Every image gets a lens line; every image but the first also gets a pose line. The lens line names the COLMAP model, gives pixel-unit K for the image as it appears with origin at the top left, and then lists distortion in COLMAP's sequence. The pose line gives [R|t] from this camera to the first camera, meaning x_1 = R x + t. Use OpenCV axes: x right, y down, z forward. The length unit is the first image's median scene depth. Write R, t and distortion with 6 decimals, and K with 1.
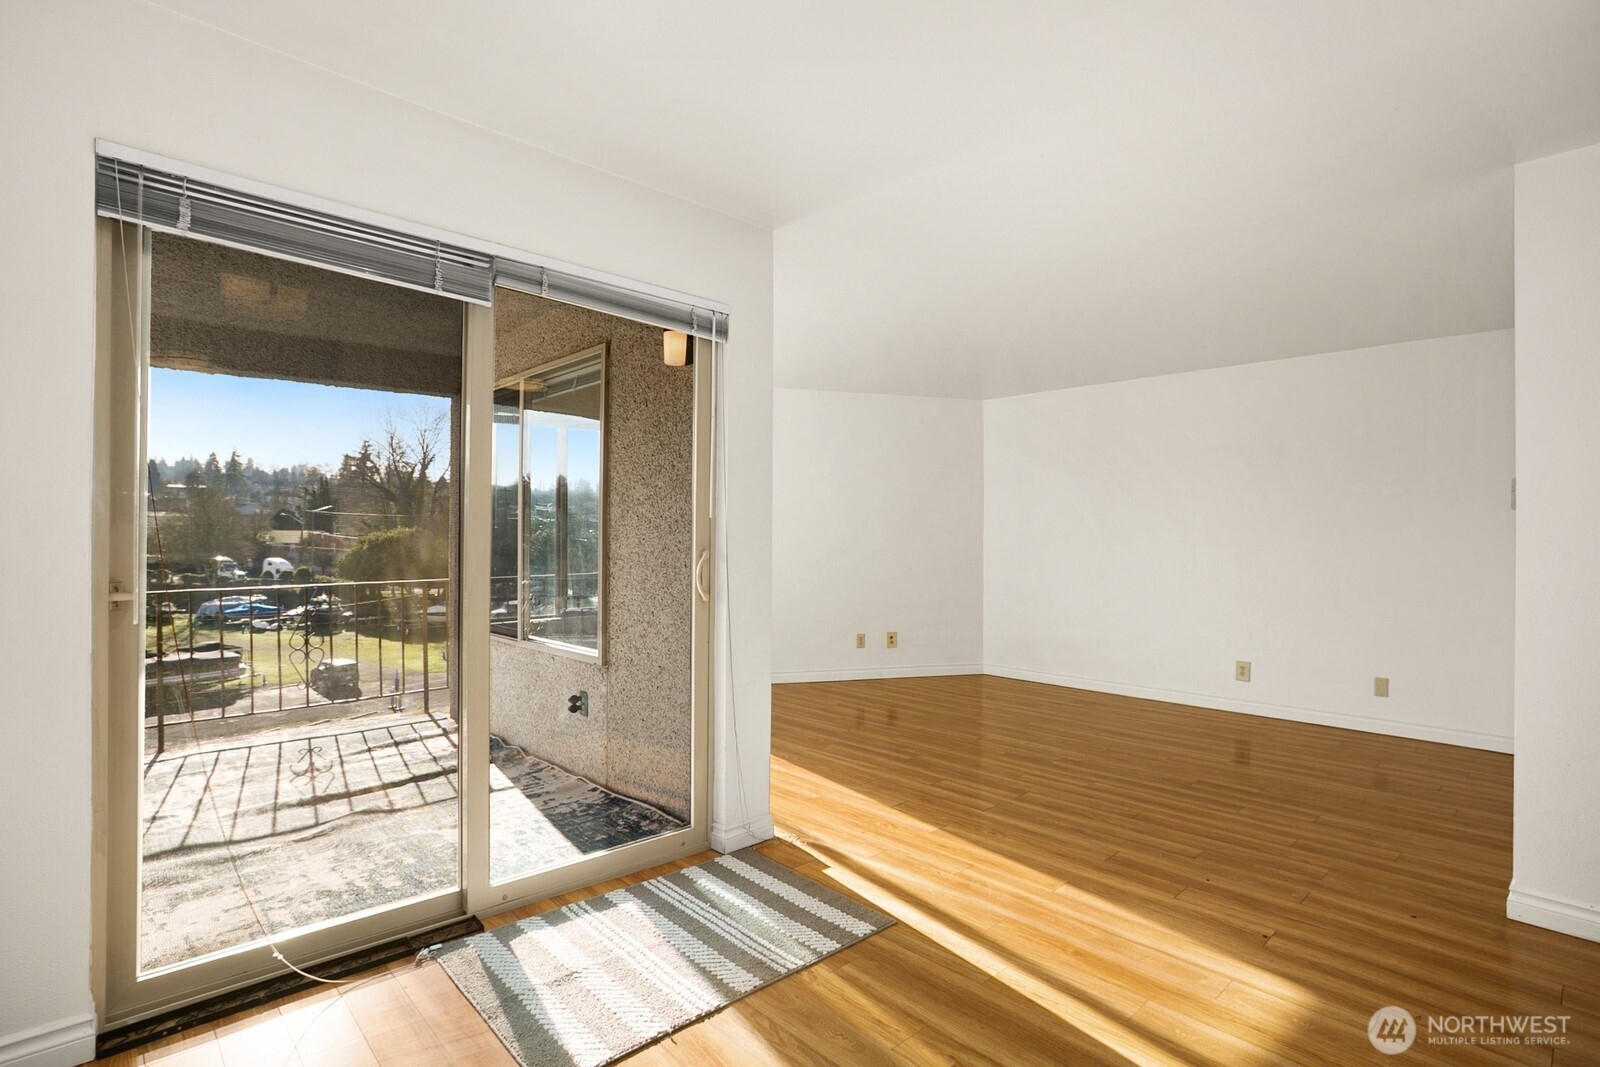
lens RADIAL K [[772.9, 0, 800.0], [0, 772.9, 533.5], [0, 0, 1]] dist [-0.024373, 0.000538]
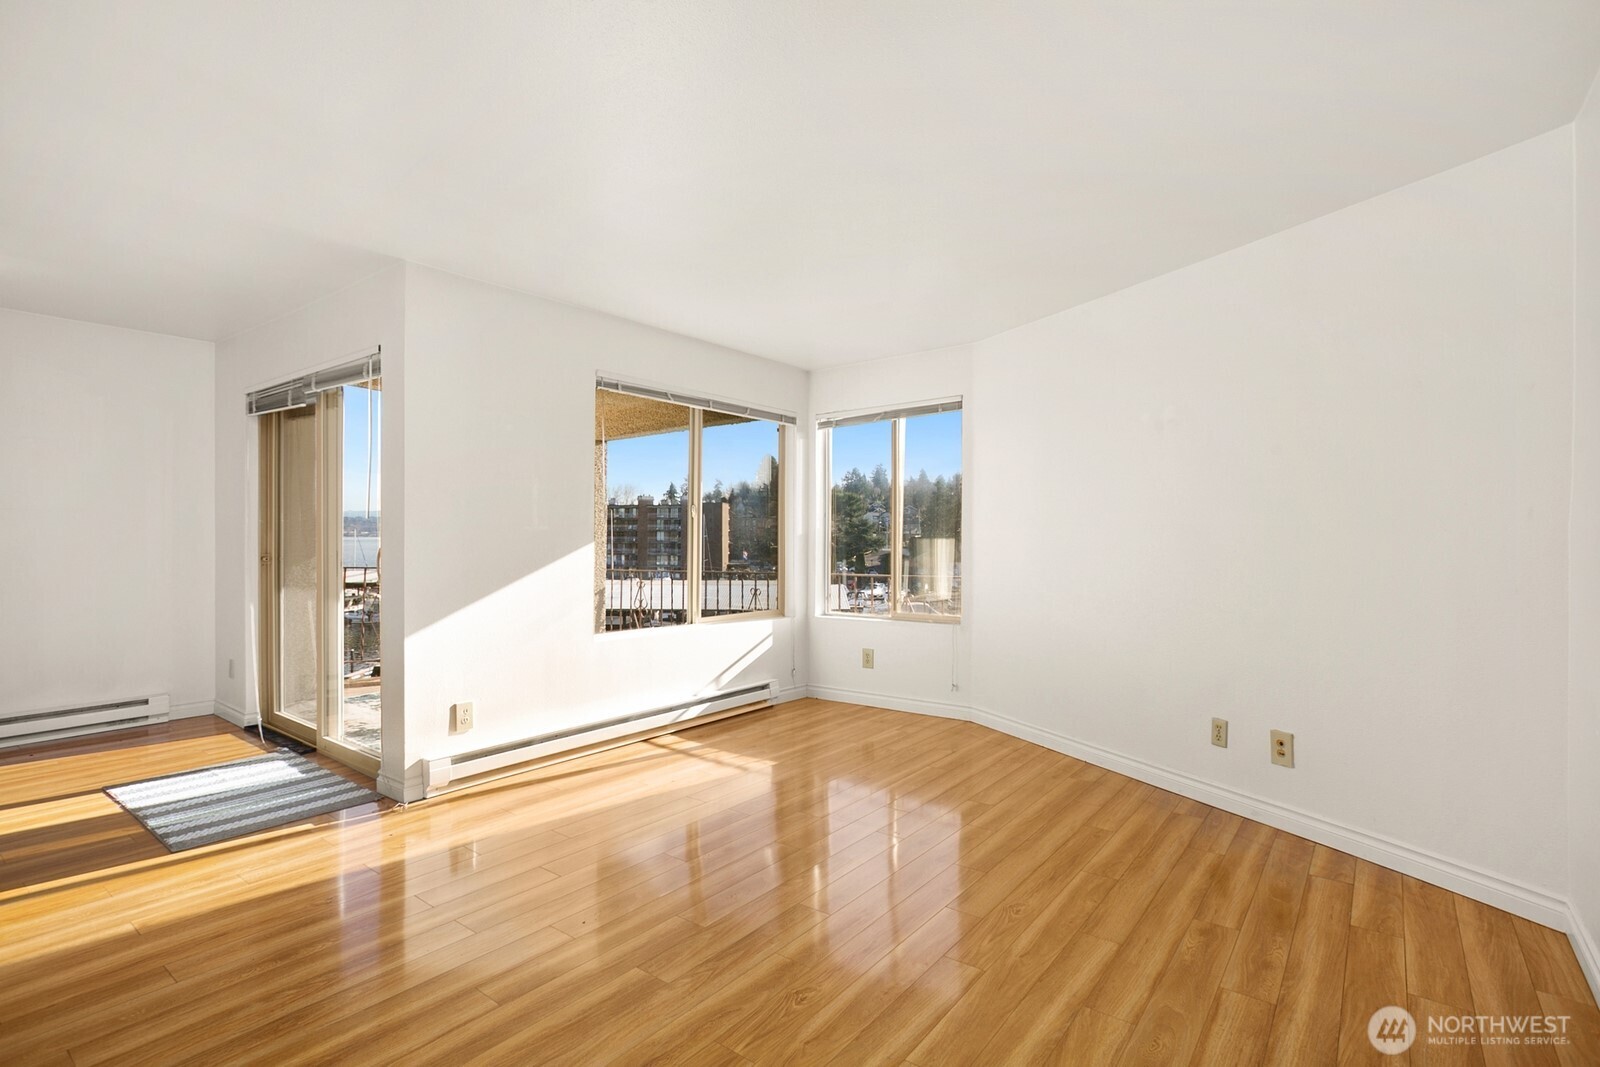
lens RADIAL K [[760.0, 0, 800.0], [0, 760.0, 533.5], [0, 0, 1]] dist [0.004077, 0.000351]
pose [[0.156122, -0.014682, -0.987629, 1.055903], [0.008353, 0.999873, -0.013543, 0.024064], [0.987702, -0.006136, 0.156225, 1.288999]]
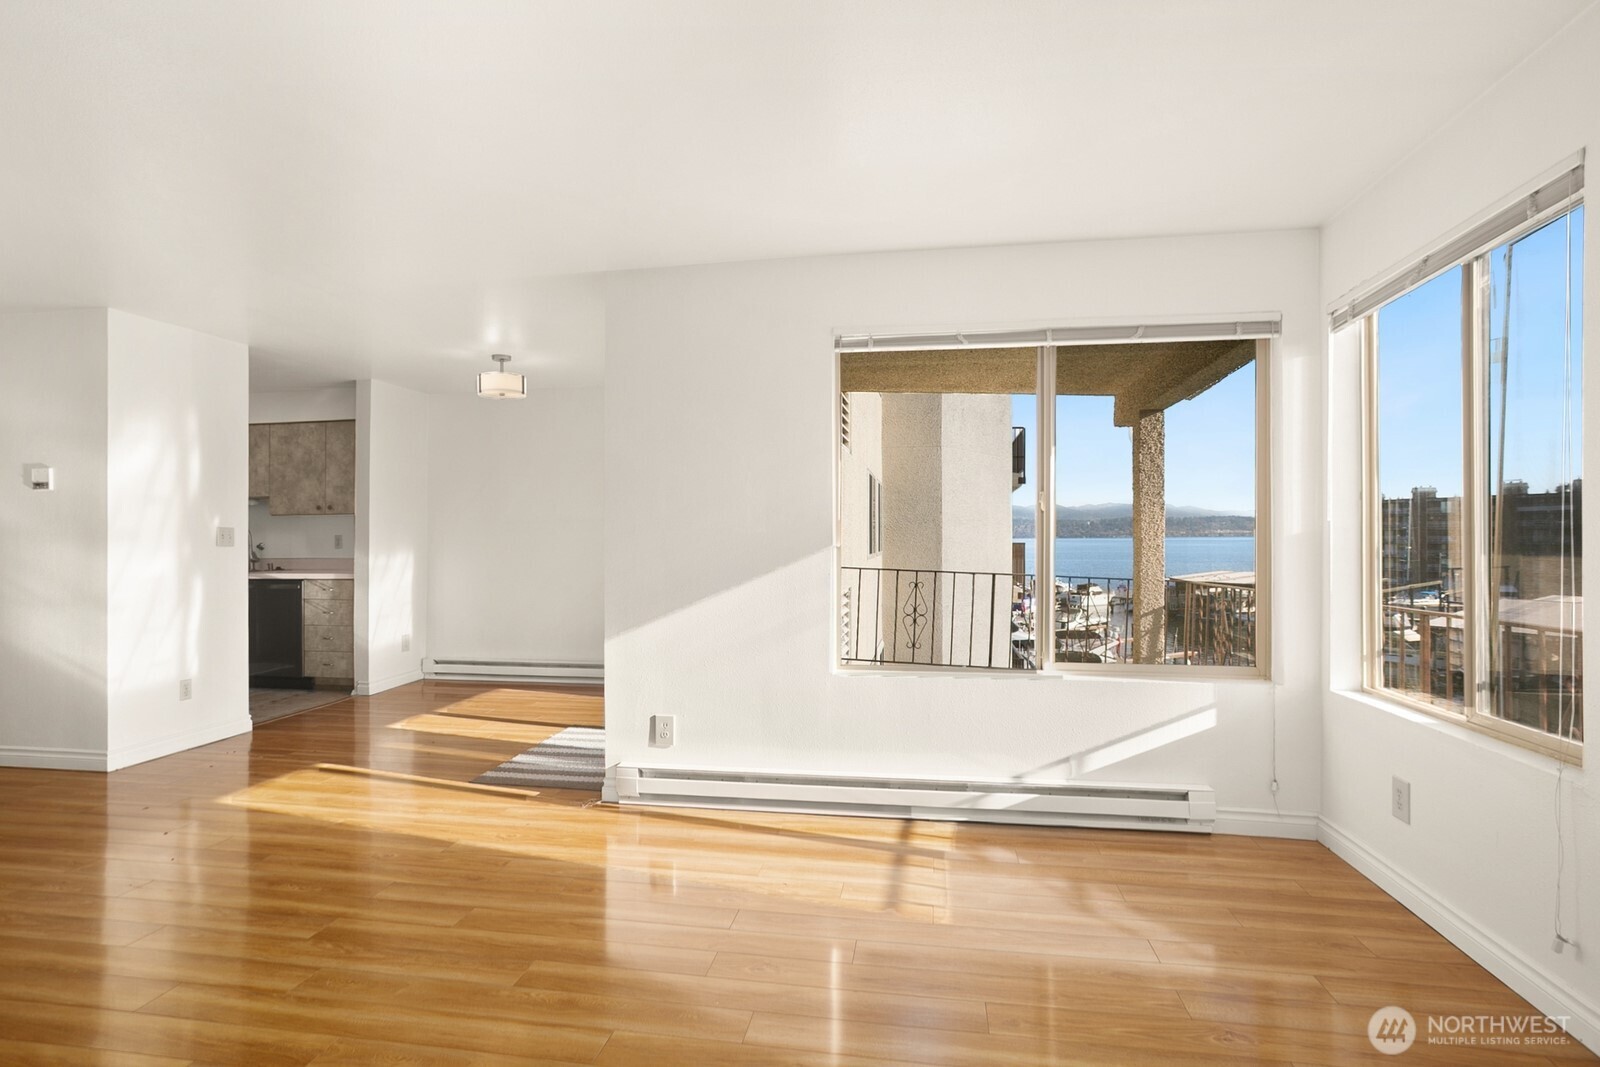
lens RADIAL K [[772.9, 0, 800.0], [0, 772.9, 533.5], [0, 0, 1]] dist [-0.024373, 0.000538]
pose [[-0.794397, -0.010629, -0.607305, 0.397944], [0.002877, 0.999770, -0.021261, 0.021957], [0.607392, -0.018637, -0.794184, 1.933108]]
